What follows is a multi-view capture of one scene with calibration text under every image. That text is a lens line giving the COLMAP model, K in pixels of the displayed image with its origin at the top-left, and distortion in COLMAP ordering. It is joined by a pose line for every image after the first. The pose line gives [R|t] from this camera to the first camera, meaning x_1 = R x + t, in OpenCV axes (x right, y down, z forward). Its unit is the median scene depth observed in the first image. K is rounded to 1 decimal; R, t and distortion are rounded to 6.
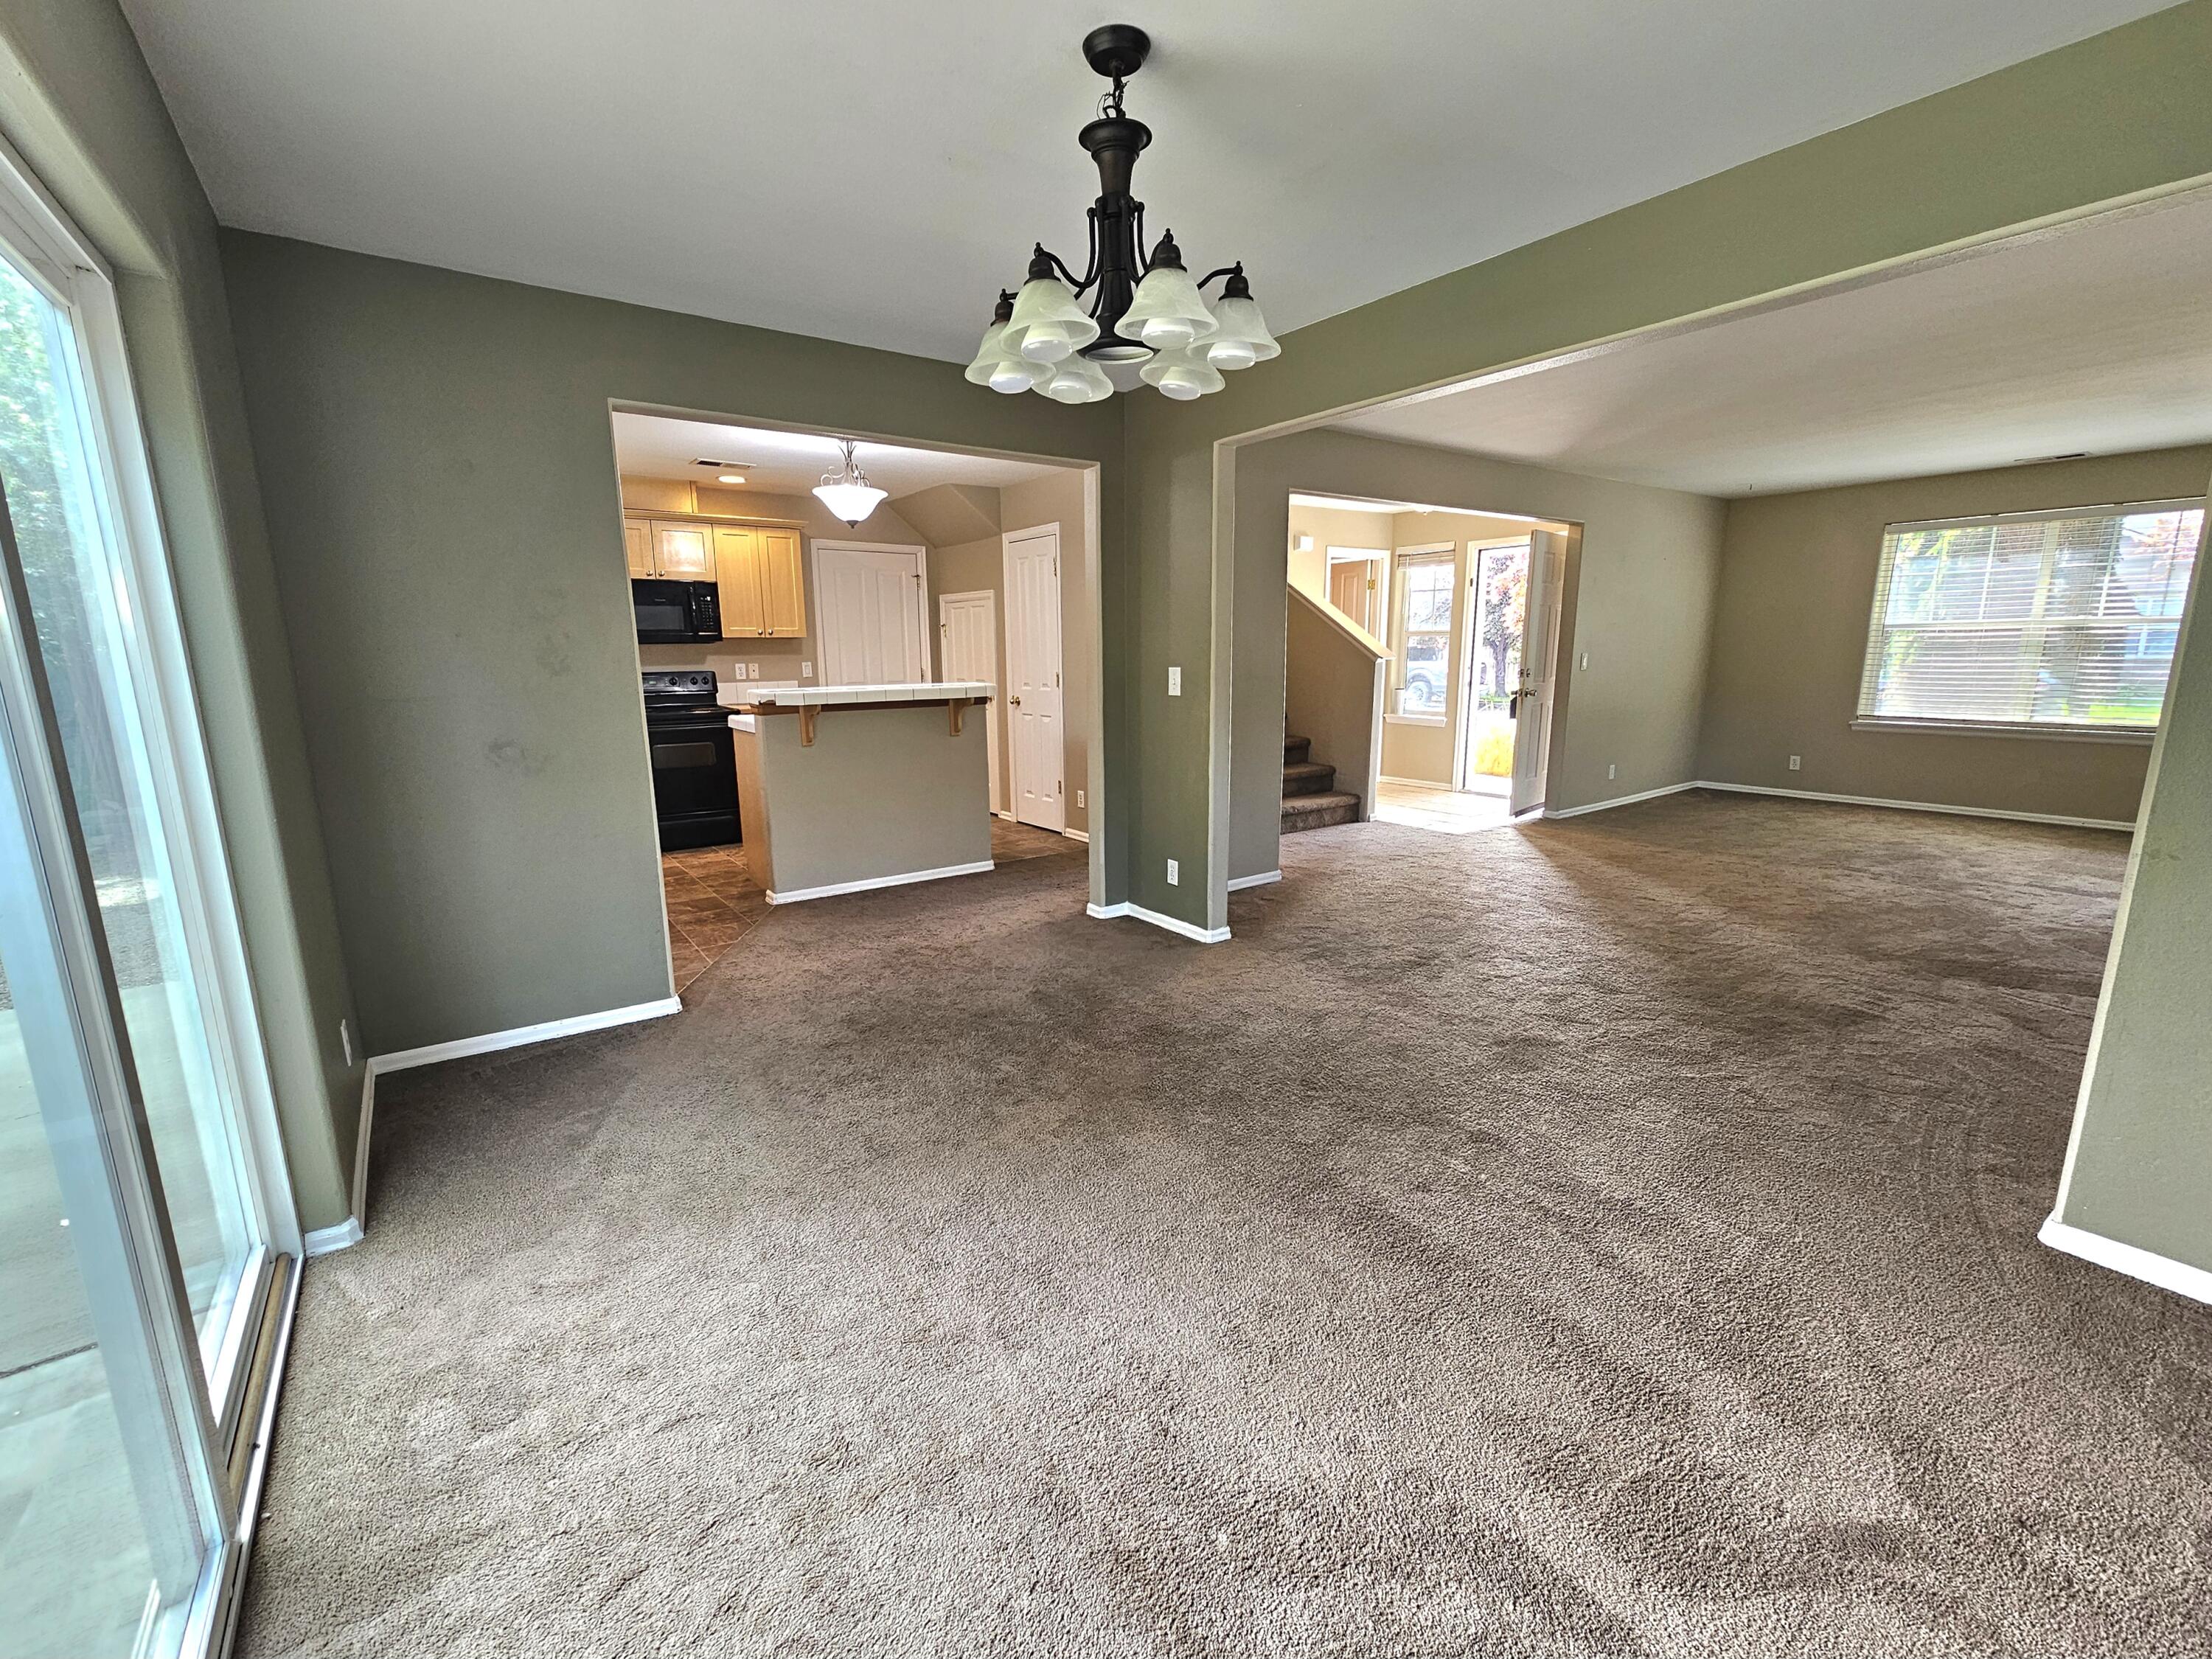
lens RADIAL K [[930.9, 0, 1094.6], [0, 930.9, 830.9], [0, 0, 1]] dist [-0.000521, 0.000084]
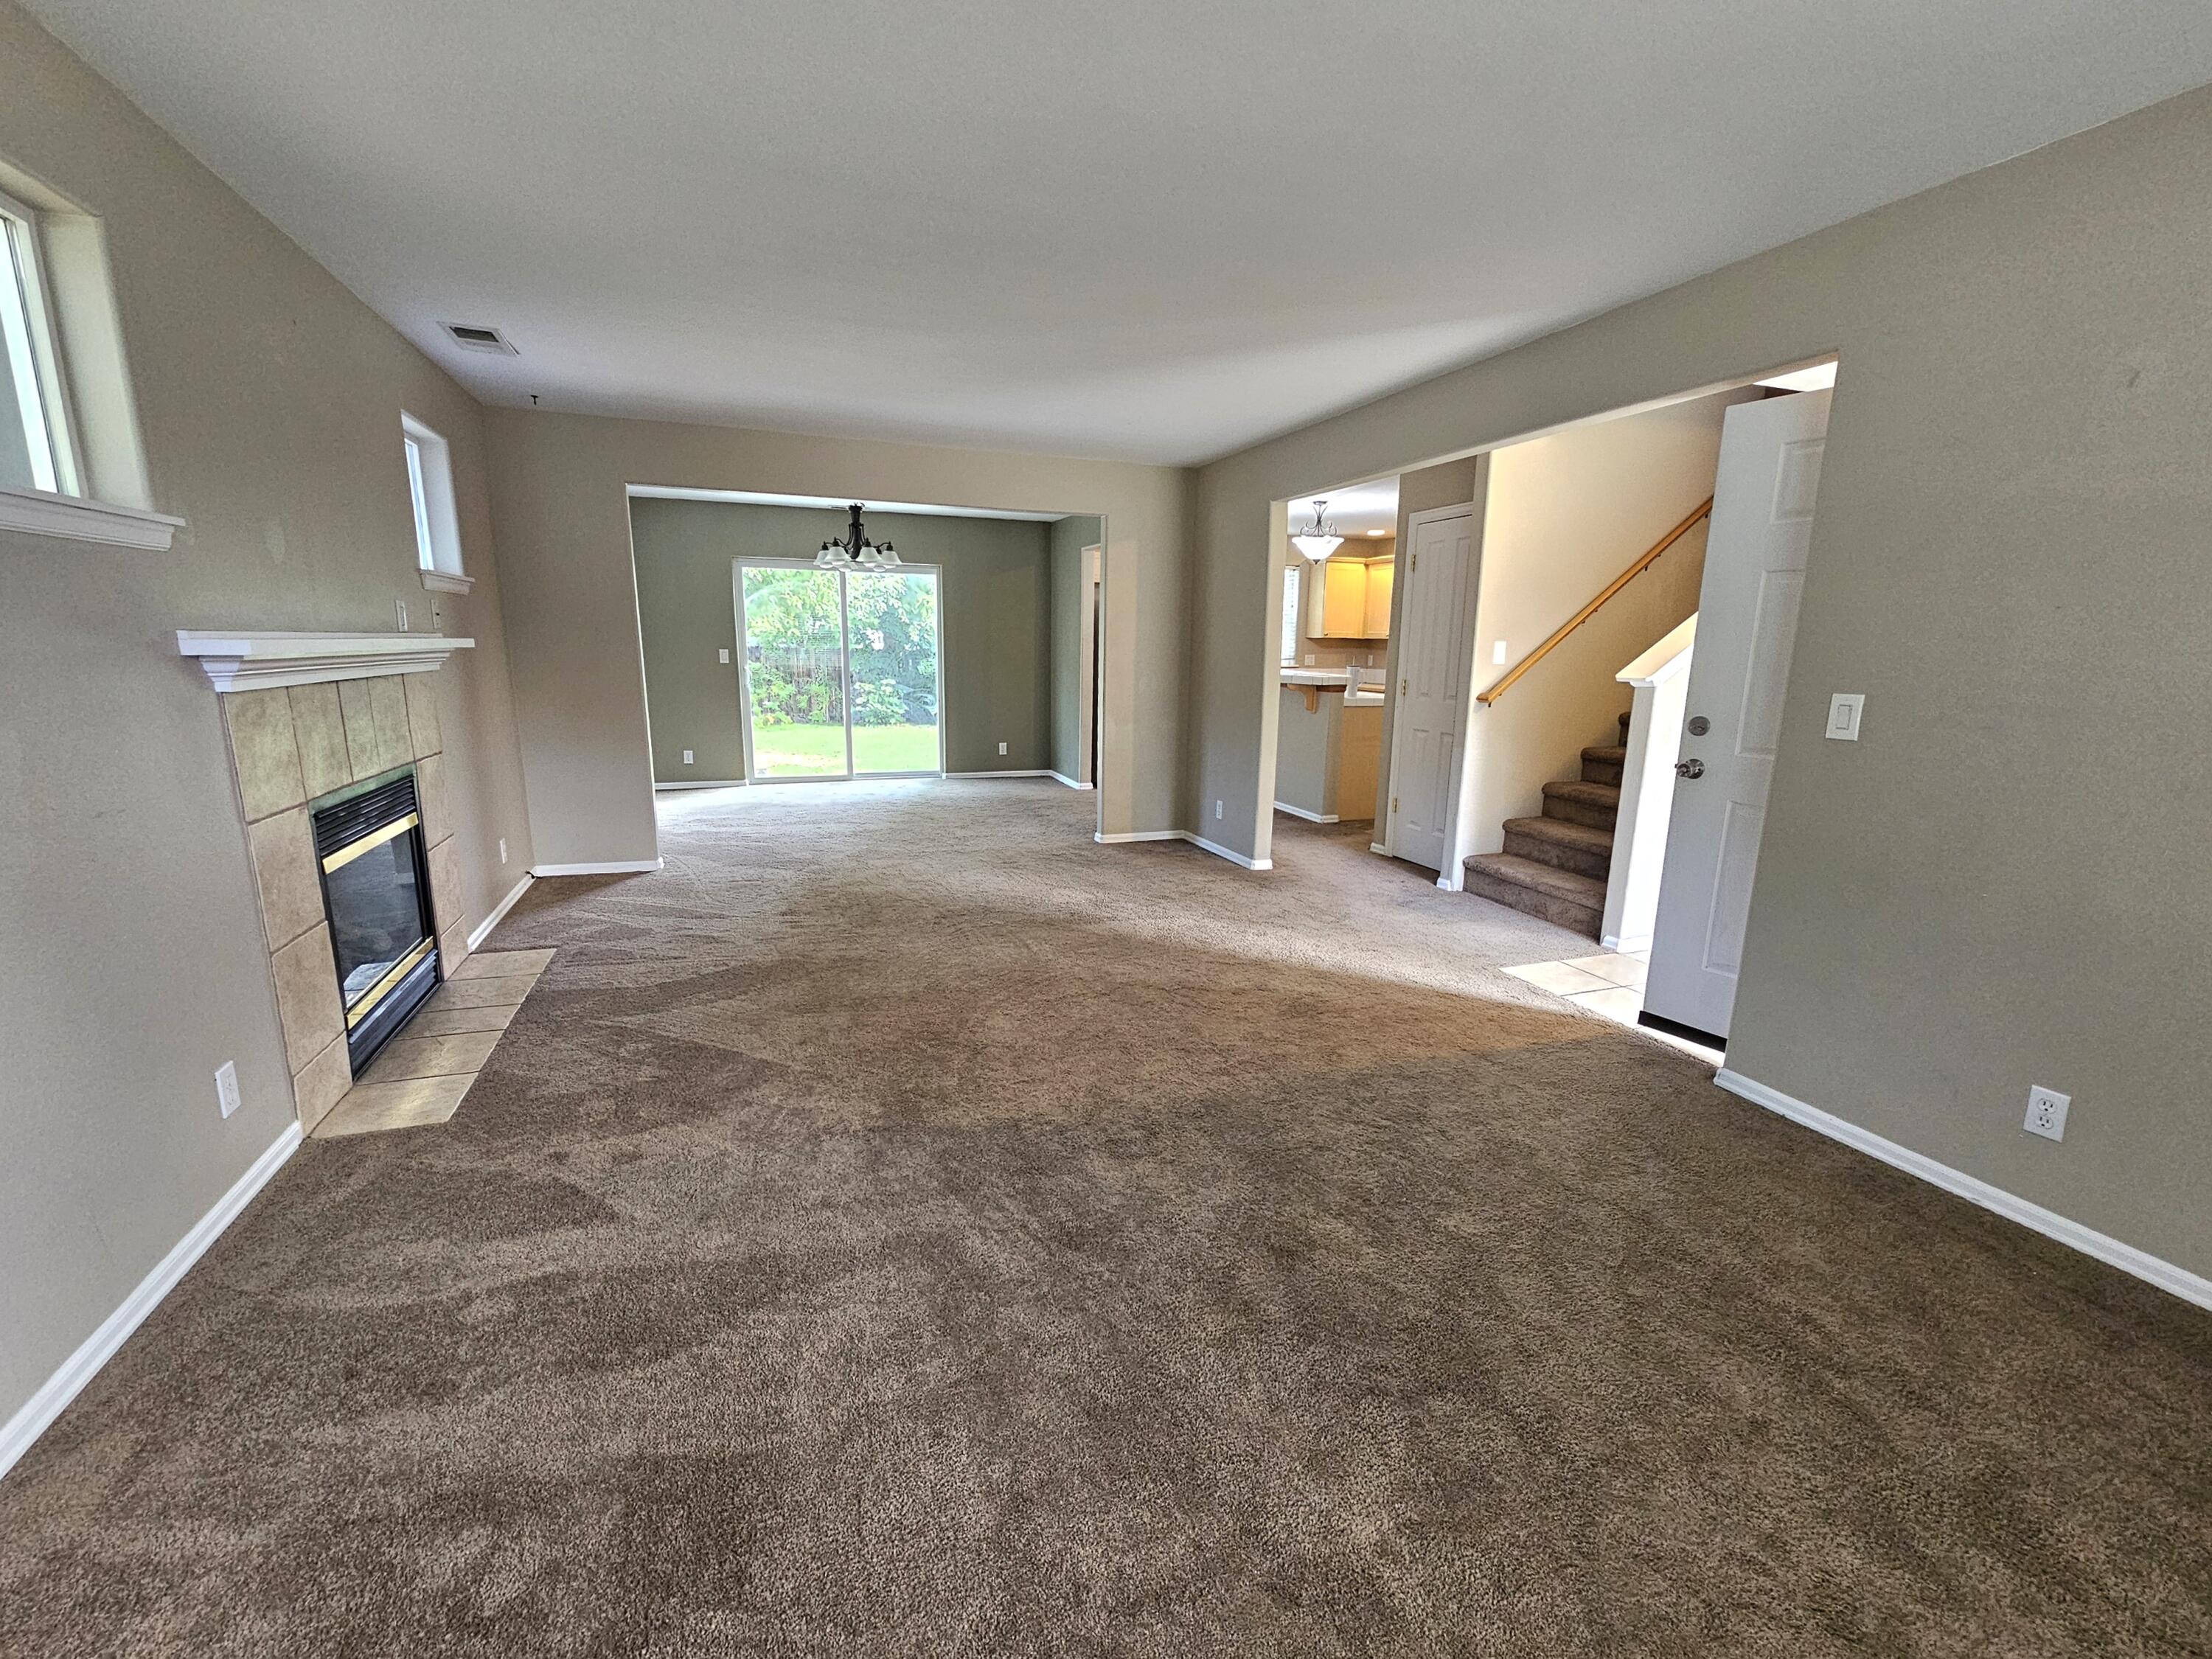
lens RADIAL K [[930.9, 0, 1100.2], [0, 930.9, 832.5], [0, 0, 1]] dist [-0.000521, 0.000084]
pose [[-0.266790, 0.198723, -0.943044, 1.029195], [-0.196134, 0.946838, 0.255009, -0.186190], [0.943586, 0.252996, -0.213631, 0.880457]]
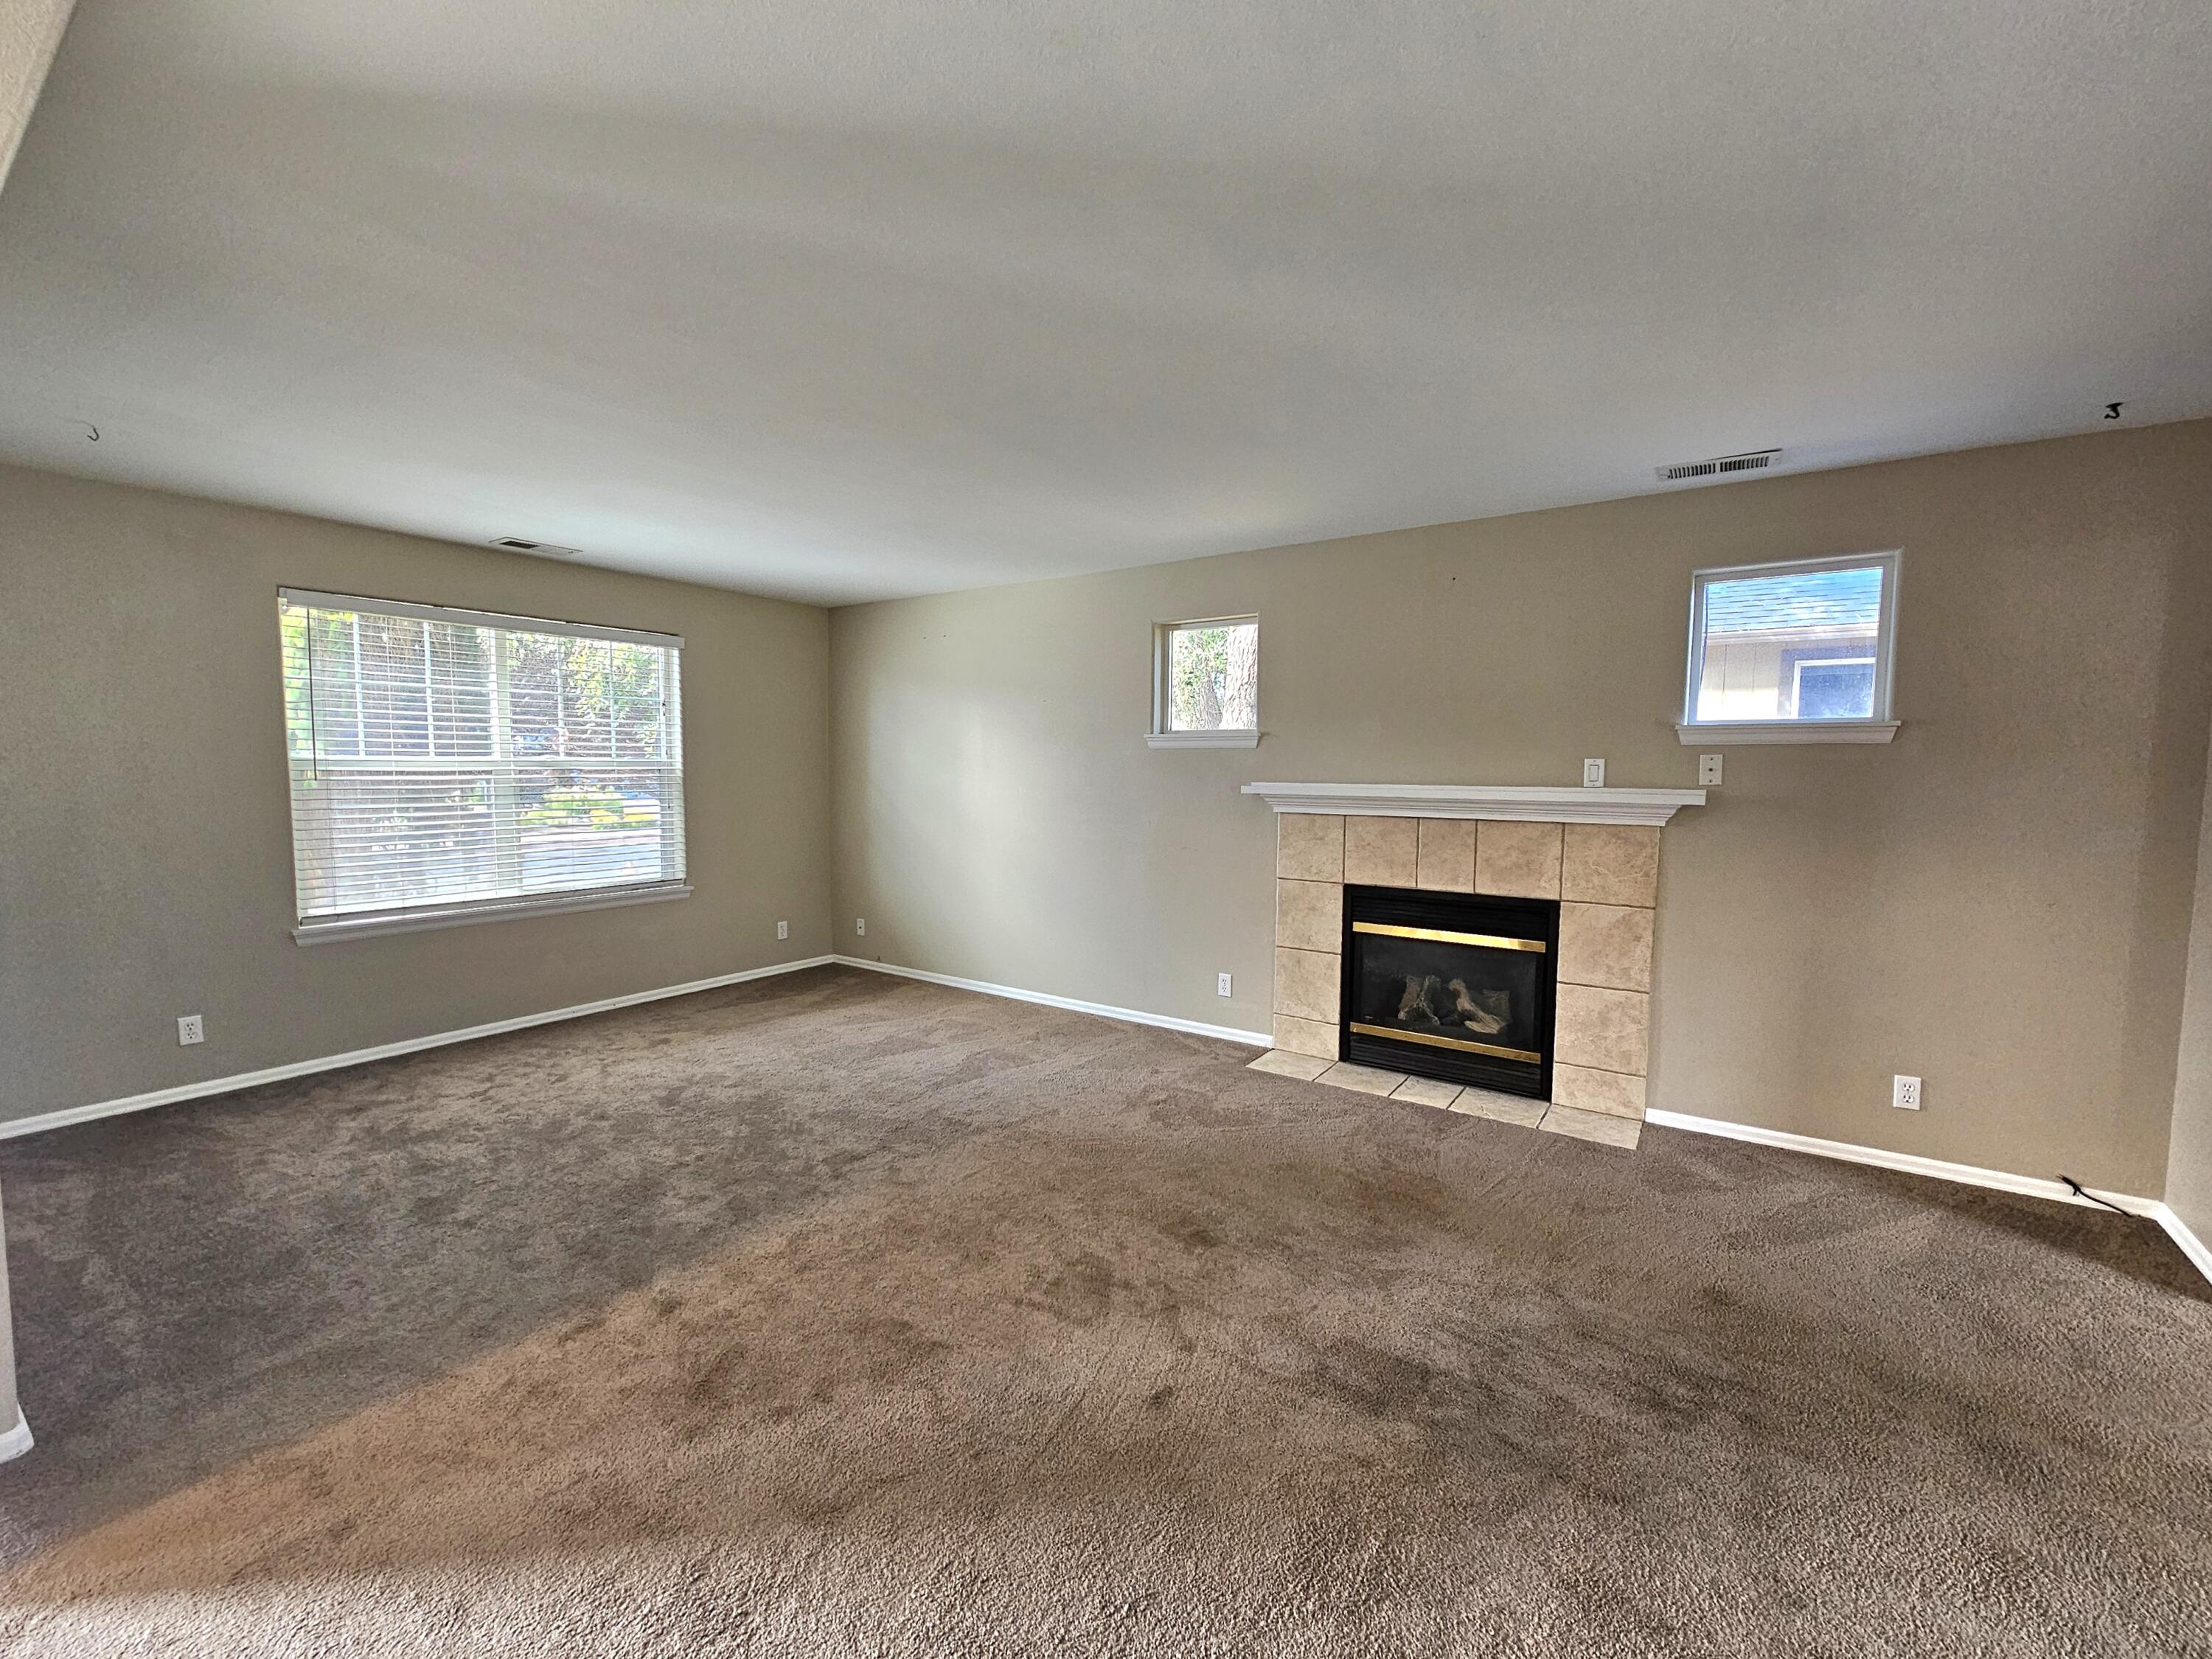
lens RADIAL K [[930.9, 0, 1106.7], [0, 930.9, 832.6], [0, 0, 1]] dist [-0.000521, 0.000084]
pose [[-0.336527, -0.058015, 0.939885, 0.158251], [0.181480, 0.975394, 0.125186, -0.181621], [-0.924021, 0.212699, -0.317718, 0.834826]]
